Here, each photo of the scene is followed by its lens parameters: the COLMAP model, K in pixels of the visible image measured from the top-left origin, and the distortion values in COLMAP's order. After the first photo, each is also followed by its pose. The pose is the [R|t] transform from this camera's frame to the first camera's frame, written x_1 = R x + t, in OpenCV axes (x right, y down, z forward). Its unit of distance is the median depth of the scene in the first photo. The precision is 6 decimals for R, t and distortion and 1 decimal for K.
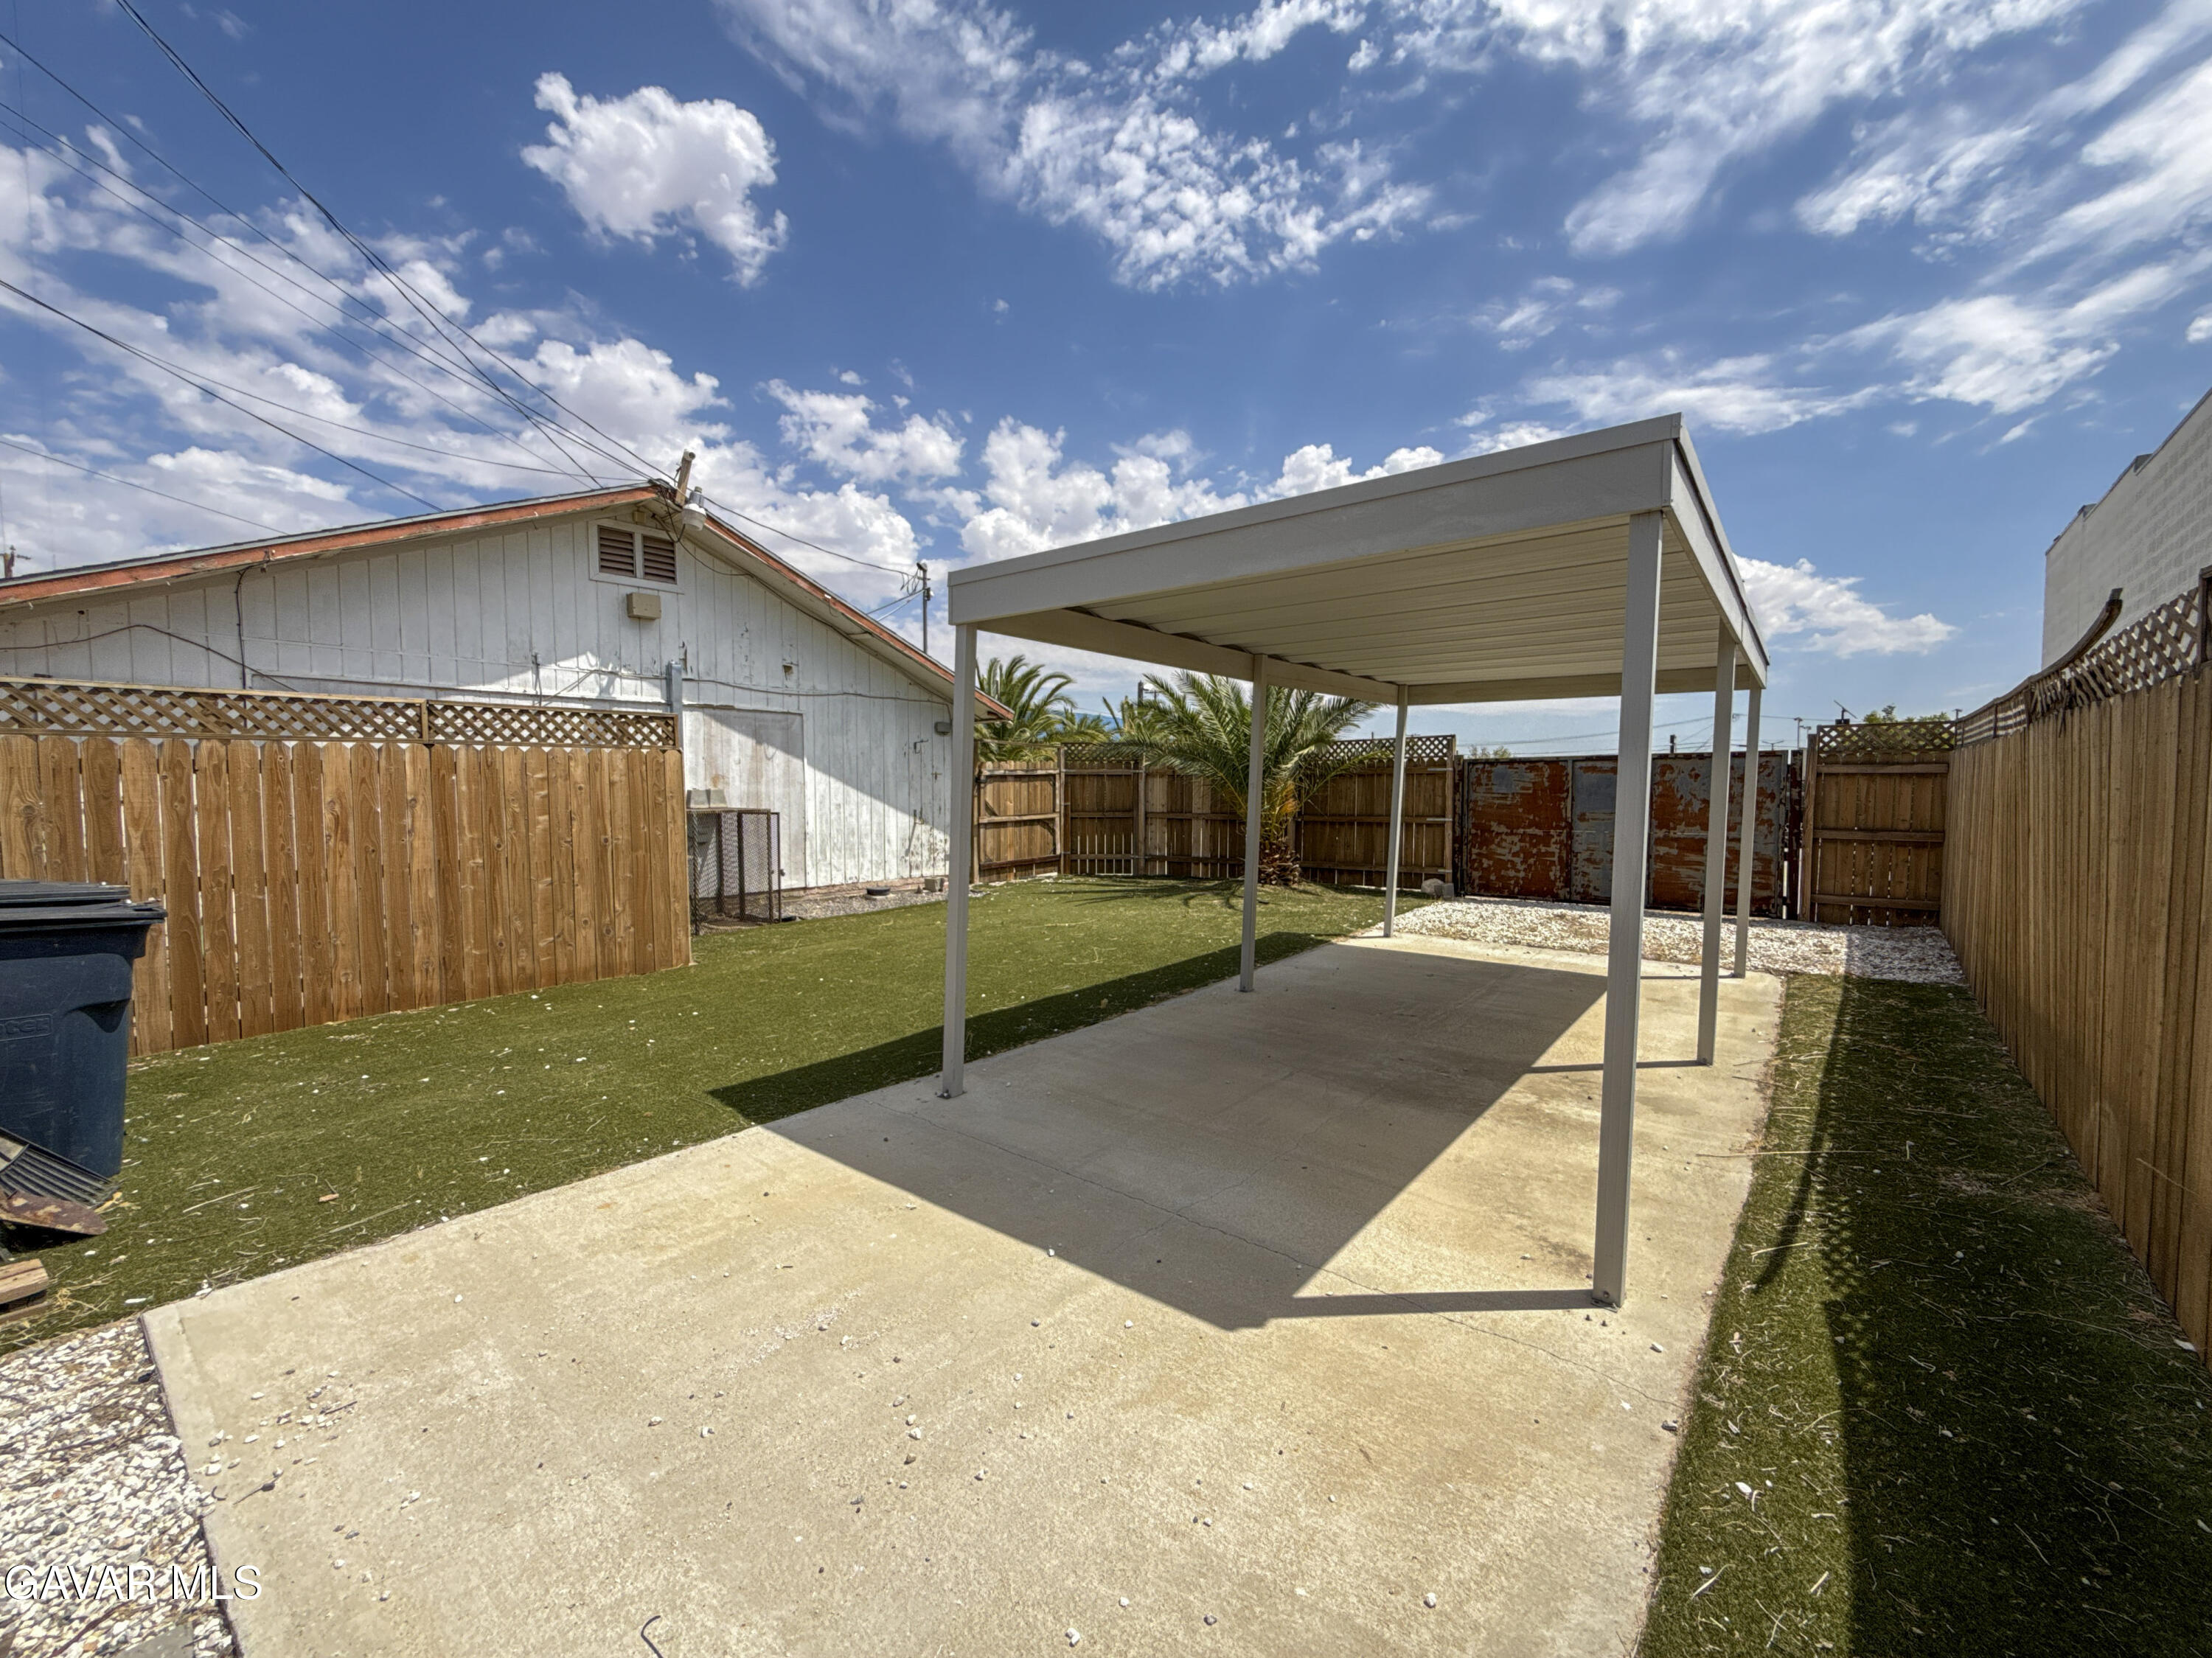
lens RADIAL K [[883.4, 0, 1127.8], [0, 883.4, 831.5], [0, 0, 1]] dist [0.000719, -0.000698]
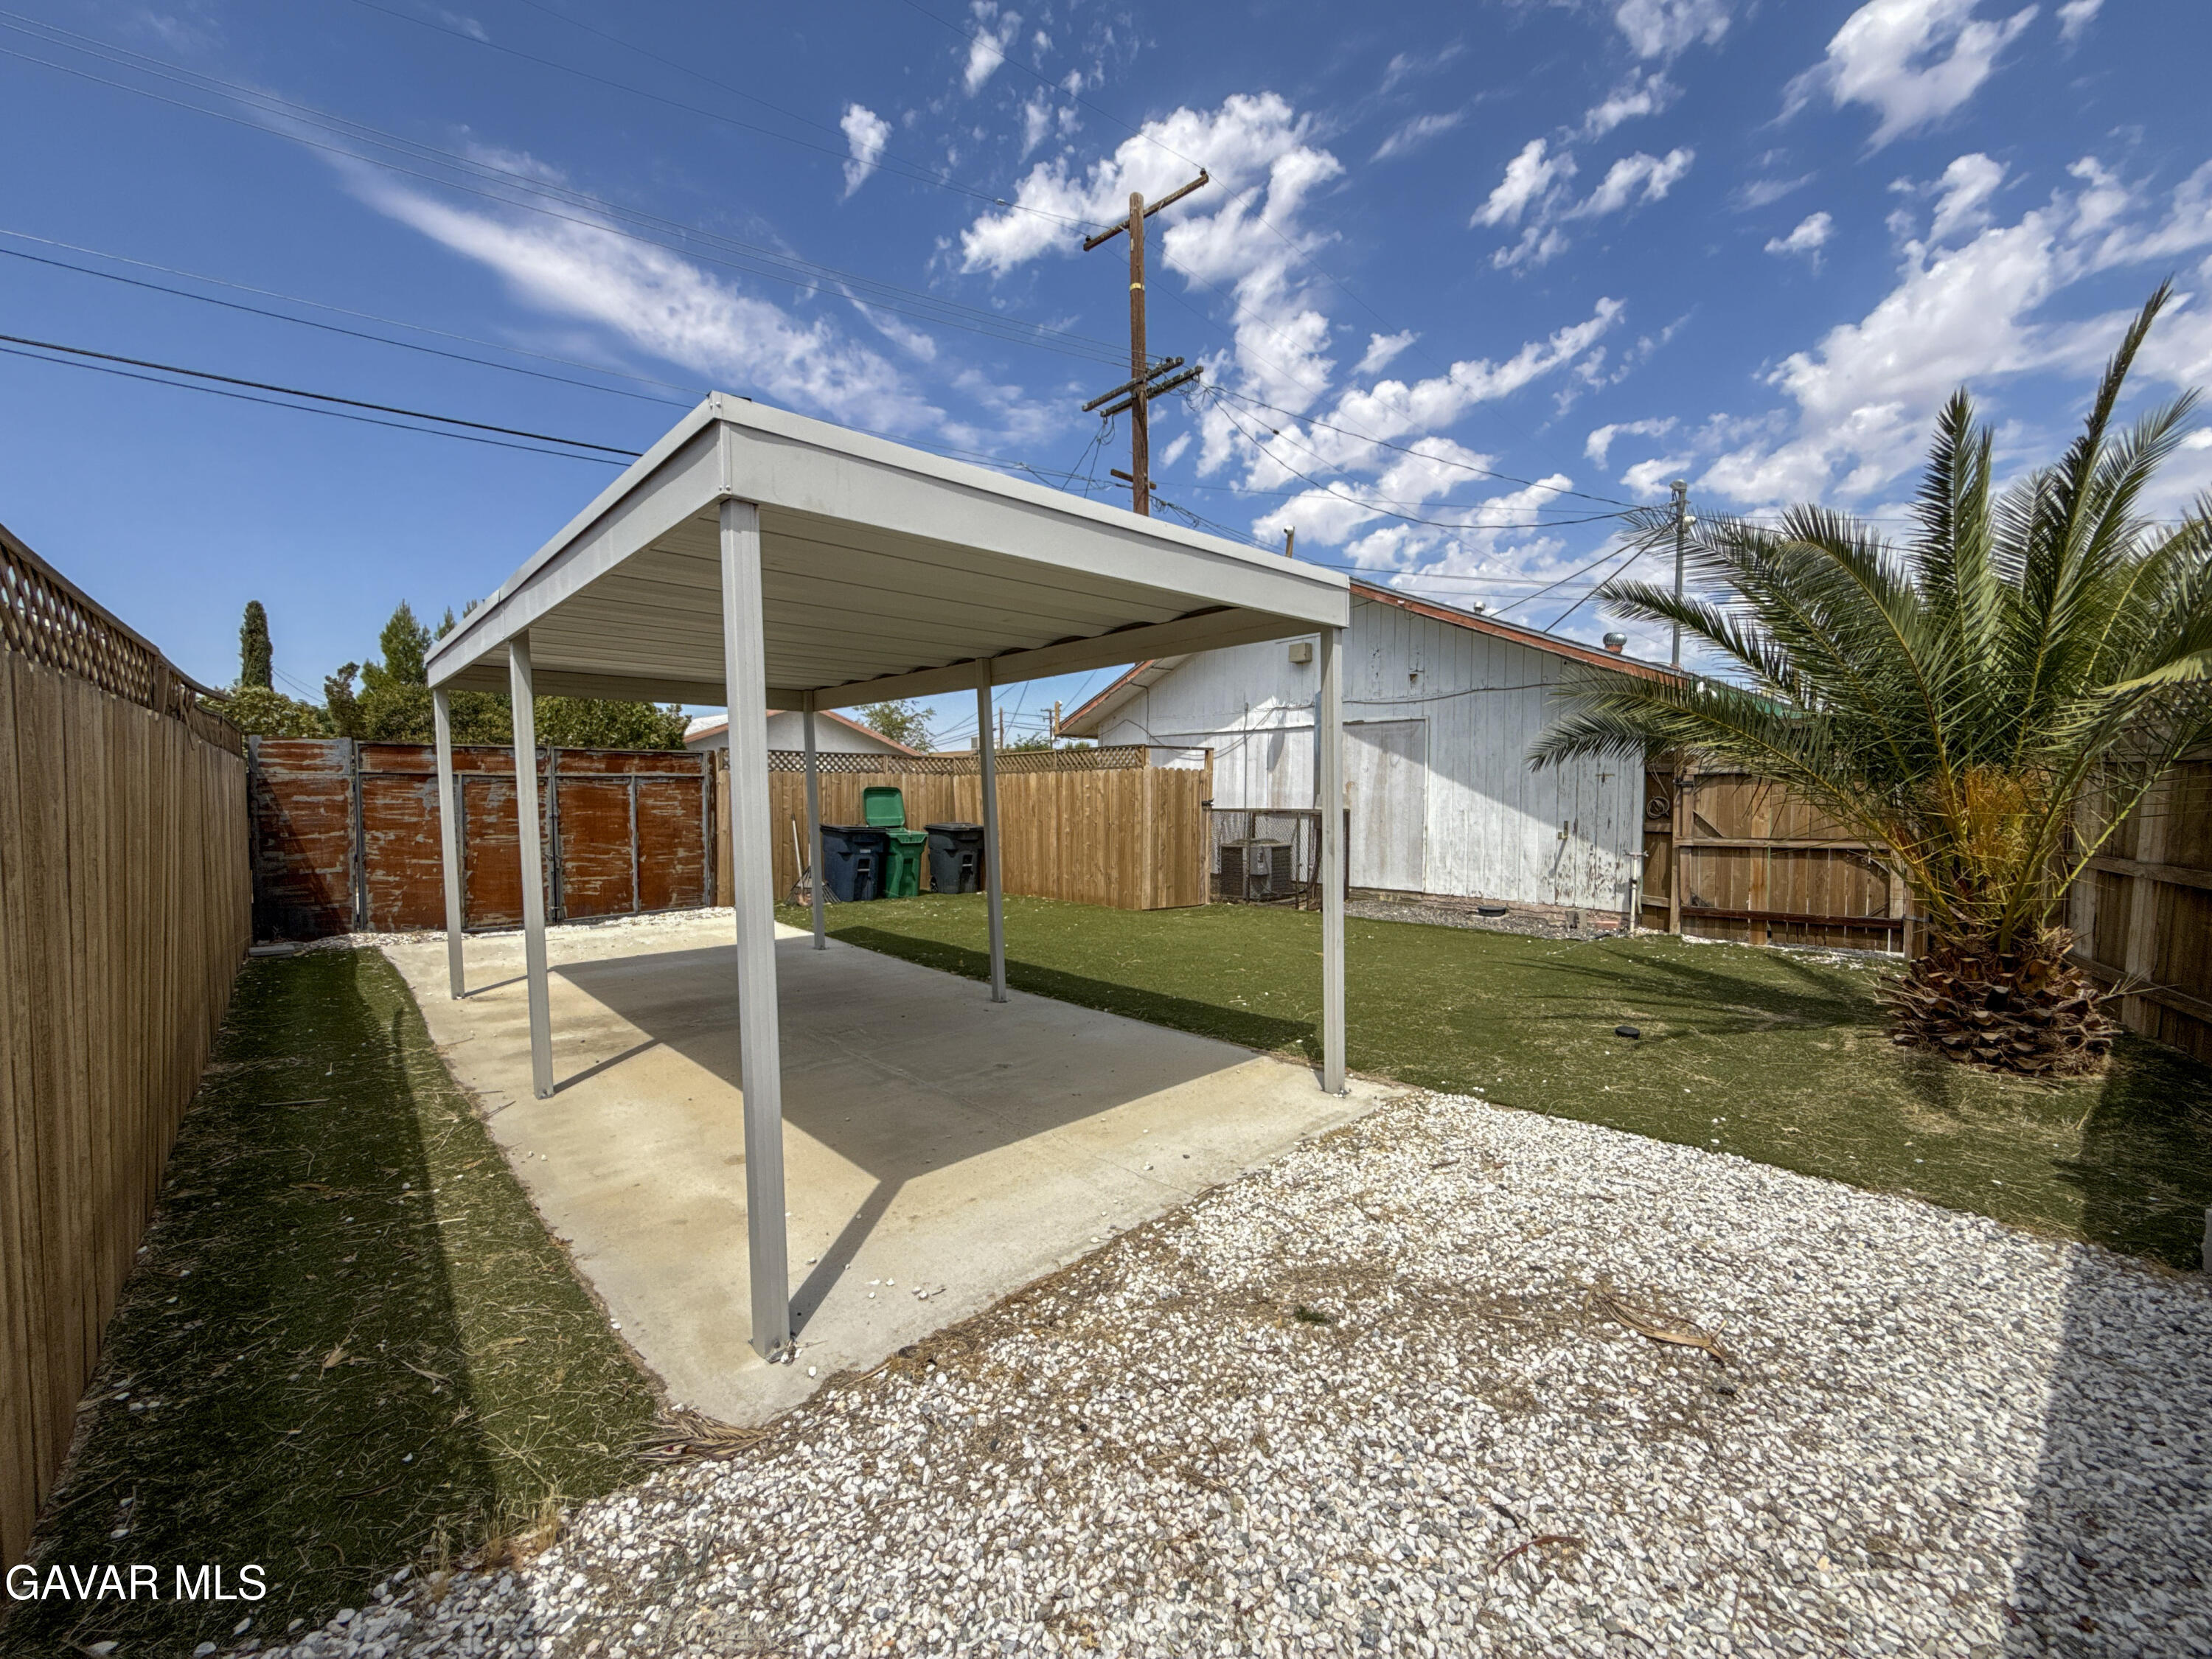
lens RADIAL K [[883.5, 0, 1098.6], [0, 883.5, 808.1], [0, 0, 1]] dist [0.000719, -0.000698]
pose [[-0.149793, 0.018861, -0.988537, 0.708971], [-0.051319, 0.998322, 0.026824, -0.041558], [0.987385, 0.054748, -0.148574, 0.815751]]
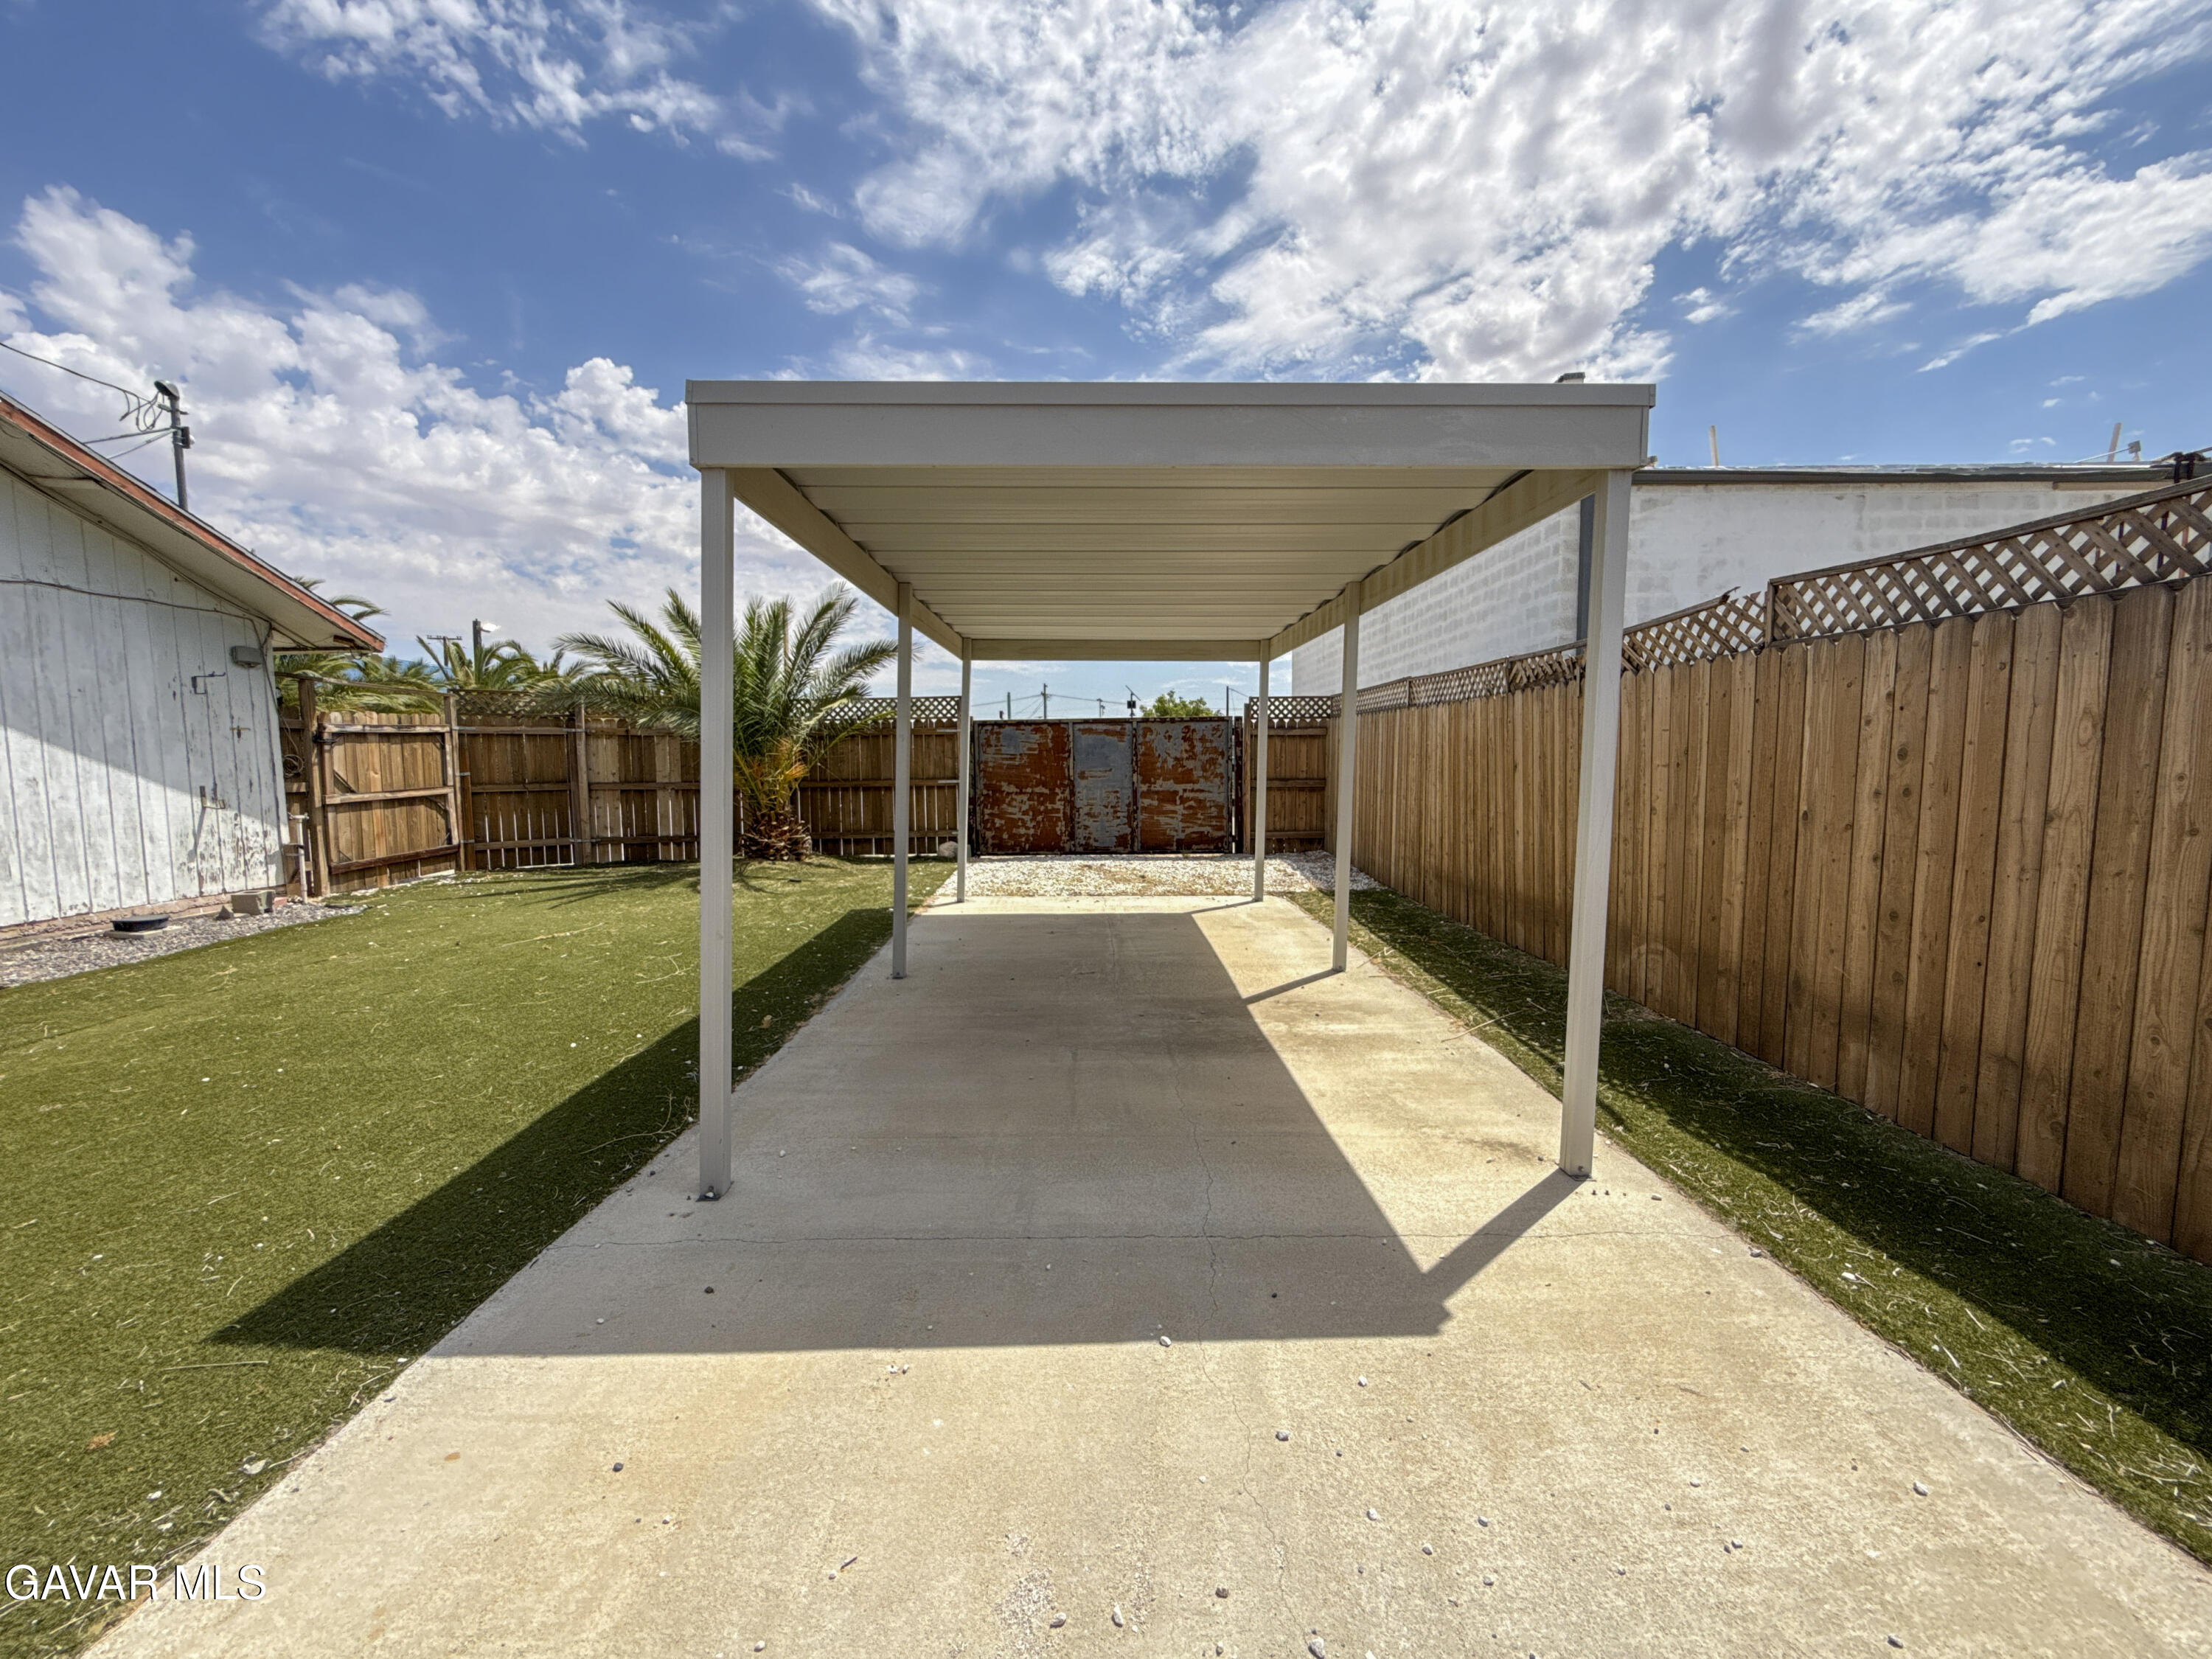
lens RADIAL K [[883.5, 0, 1108.5], [0, 883.5, 843.3], [0, 0, 1]] dist [0.000719, -0.000698]
pose [[0.776712, -0.067903, 0.626185, -0.159001], [0.039017, 0.997450, 0.059767, 0.003693], [-0.628646, -0.021990, 0.777381, 0.131082]]
